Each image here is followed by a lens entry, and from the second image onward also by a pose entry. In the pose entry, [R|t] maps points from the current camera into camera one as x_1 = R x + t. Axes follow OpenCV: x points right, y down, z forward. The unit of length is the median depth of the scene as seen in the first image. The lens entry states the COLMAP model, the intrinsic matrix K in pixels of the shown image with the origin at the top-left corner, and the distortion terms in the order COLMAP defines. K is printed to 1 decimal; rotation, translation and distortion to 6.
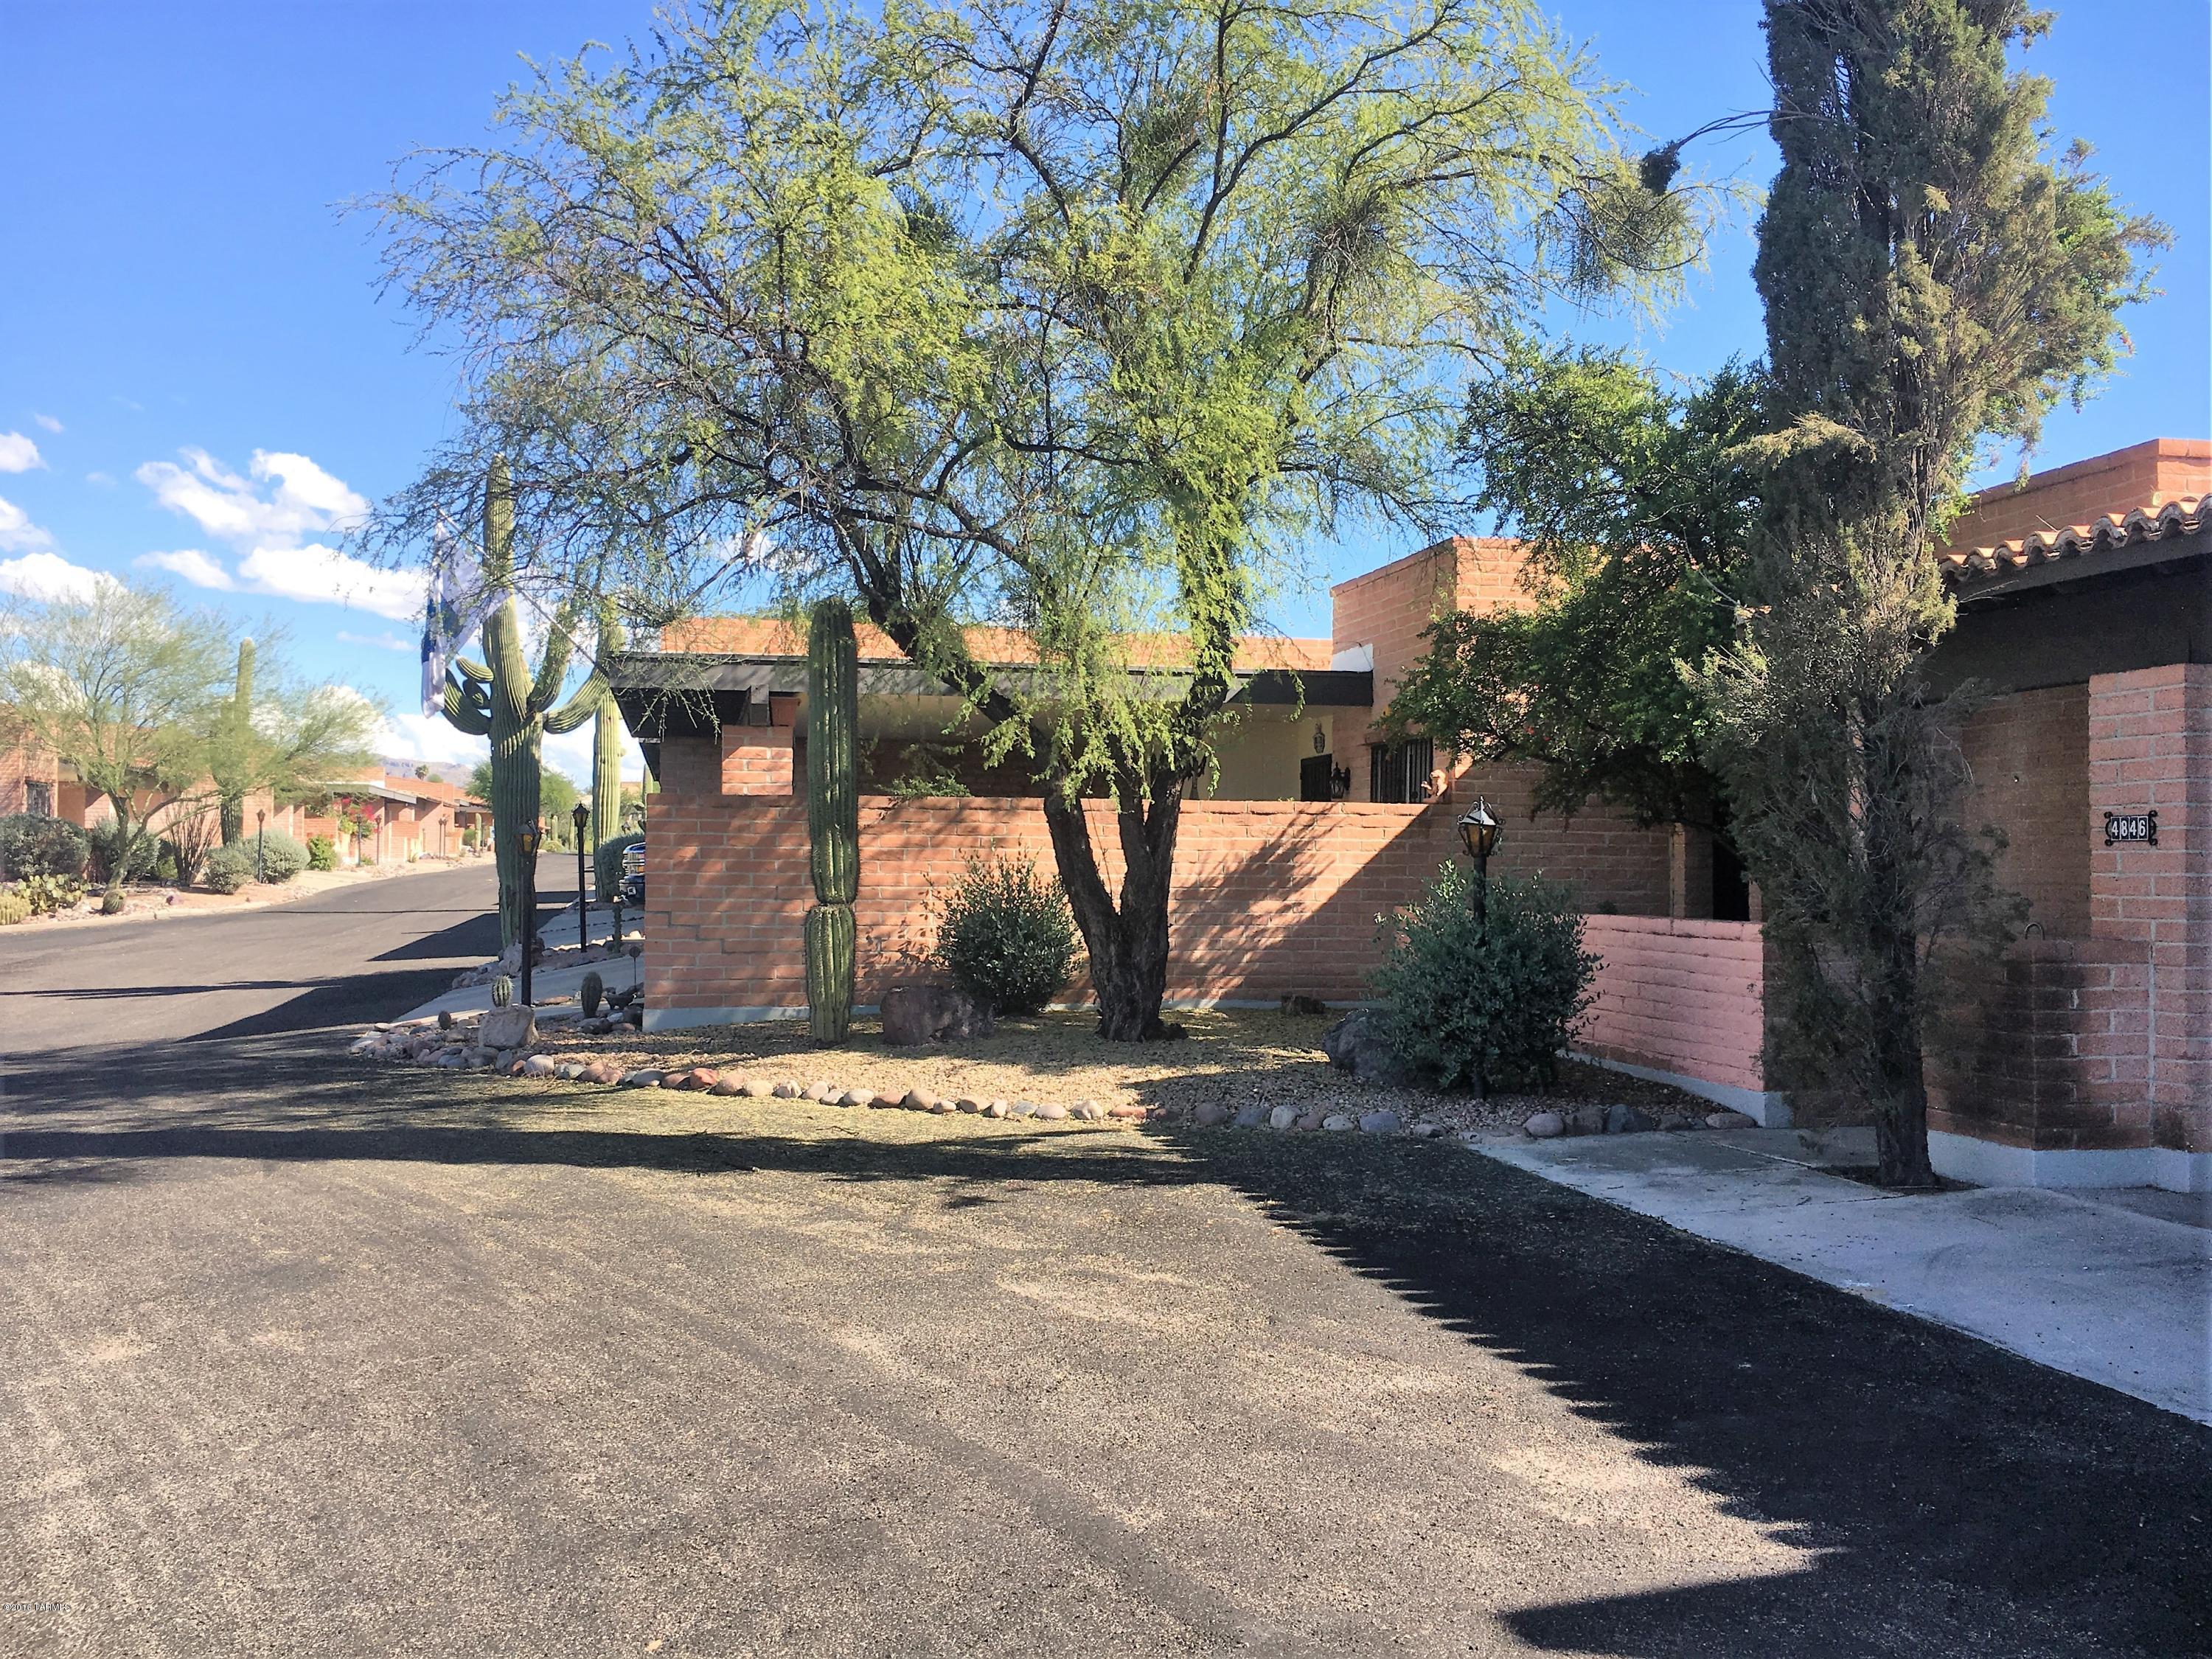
lens RADIAL K [[1875.9, 0, 1047.9], [0, 1875.9, 822.1], [0, 0, 1]] dist [0.065881, -0.085829]
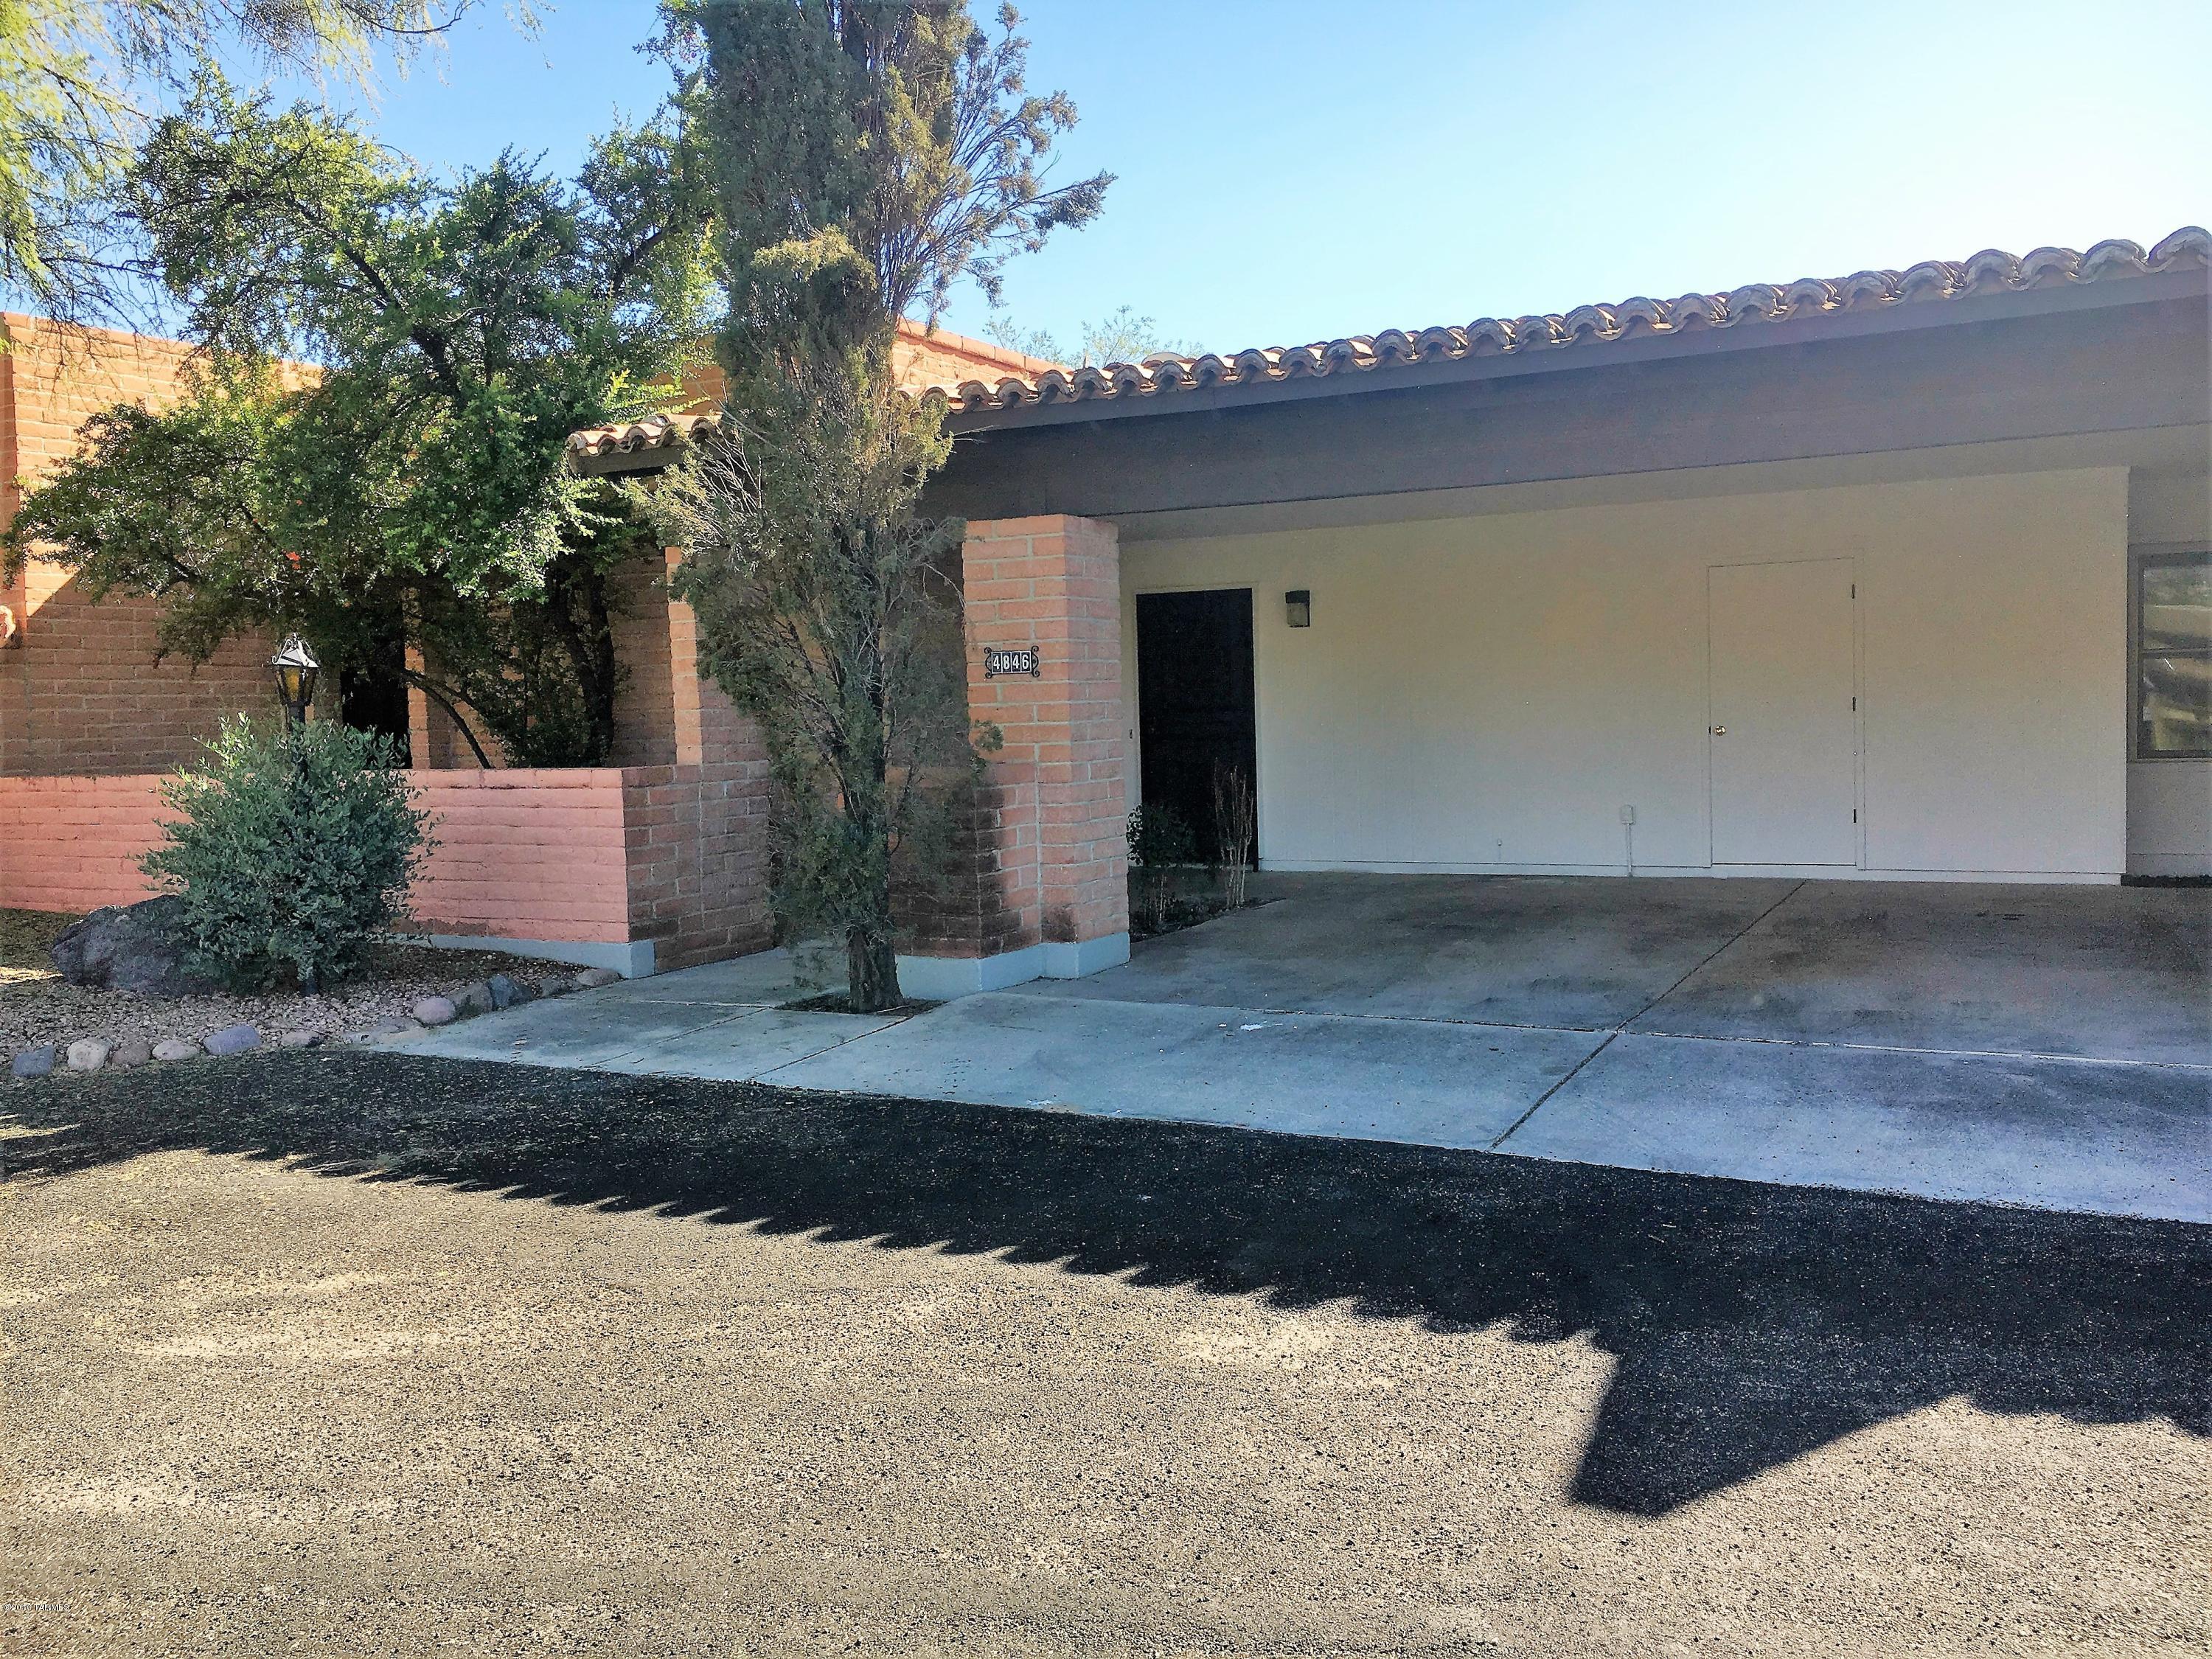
lens RADIAL K [[1875.9, 0, 1047.9], [0, 1875.9, 822.1], [0, 0, 1]] dist [0.065881, -0.085829]
pose [[0.636884, -0.070113, 0.767765, -0.280375], [0.012158, 0.996646, 0.080929, 0.008328], [-0.770864, -0.042208, 0.635600, 0.295519]]
